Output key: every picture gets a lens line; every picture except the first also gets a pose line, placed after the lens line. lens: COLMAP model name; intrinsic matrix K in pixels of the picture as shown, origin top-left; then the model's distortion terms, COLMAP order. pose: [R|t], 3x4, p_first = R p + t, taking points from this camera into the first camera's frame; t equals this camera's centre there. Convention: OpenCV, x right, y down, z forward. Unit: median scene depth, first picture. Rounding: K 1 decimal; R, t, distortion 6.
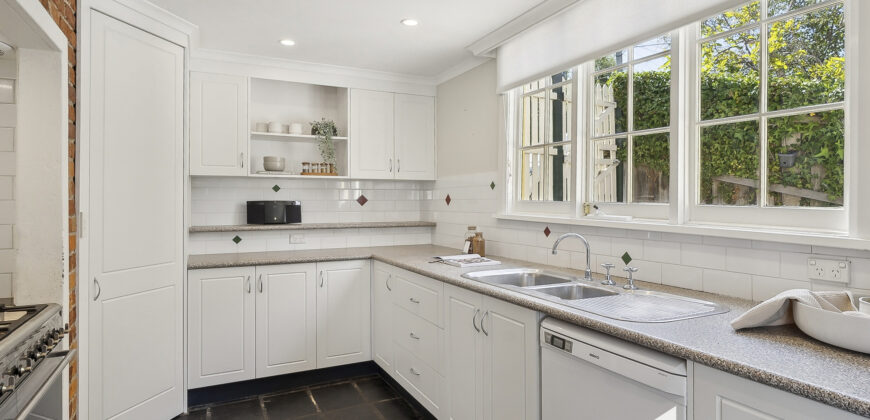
lens RADIAL K [[478.2, 0, 484.6], [0, 478.2, 196.2], [0, 0, 1]] dist [-0.002451, 0.001084]
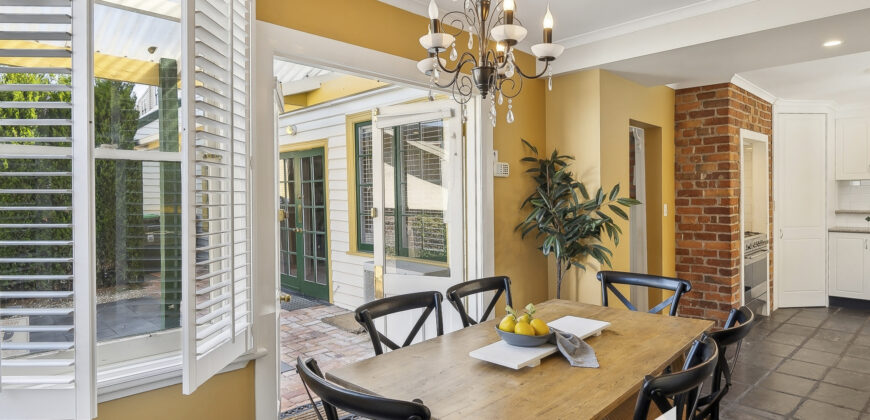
lens RADIAL K [[481.1, 0, 440.3], [0, 481.1, 205.0], [0, 0, 1]] dist [-0.019791, -0.001496]
pose [[0.211493, 0.017282, -0.977227, 0.717354], [0.020656, 0.999541, 0.022147, -0.020962], [0.977161, -0.024869, 0.211039, -0.724281]]
